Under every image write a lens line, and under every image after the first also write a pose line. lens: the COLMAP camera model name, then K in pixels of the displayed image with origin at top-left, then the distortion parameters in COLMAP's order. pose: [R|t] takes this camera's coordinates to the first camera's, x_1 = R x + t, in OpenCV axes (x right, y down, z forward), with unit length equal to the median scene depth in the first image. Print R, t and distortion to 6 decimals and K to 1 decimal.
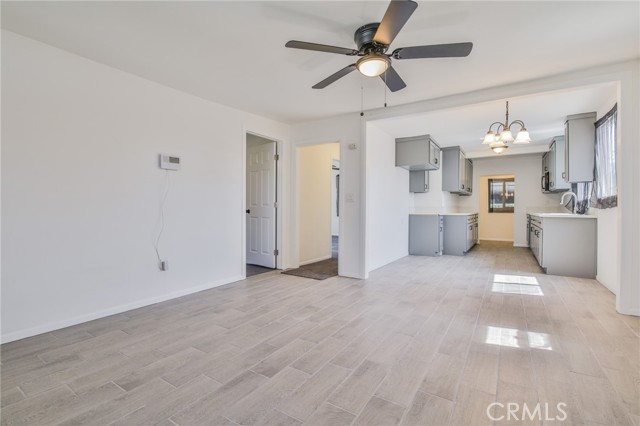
lens RADIAL K [[290.5, 0, 318.7], [0, 290.5, 209.3], [0, 0, 1]] dist [-0.015882, -0.000255]
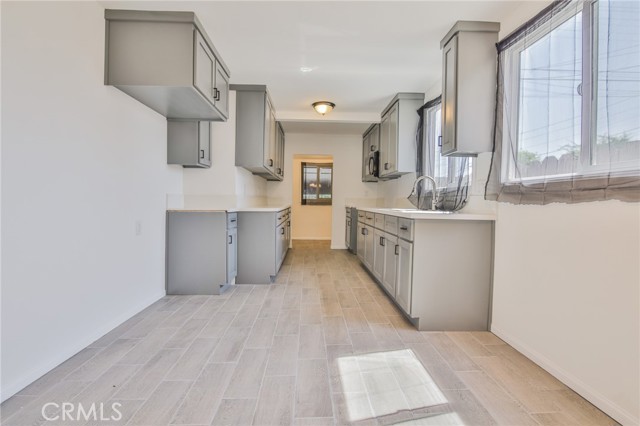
lens RADIAL K [[290.5, 0, 318.7], [0, 290.5, 209.3], [0, 0, 1]] dist [-0.015882, -0.000255]
pose [[0.815671, -0.007197, 0.578472, 0.245166], [-0.011469, 0.999525, 0.028607, -0.001134], [-0.578403, -0.029968, 0.815201, 0.478480]]
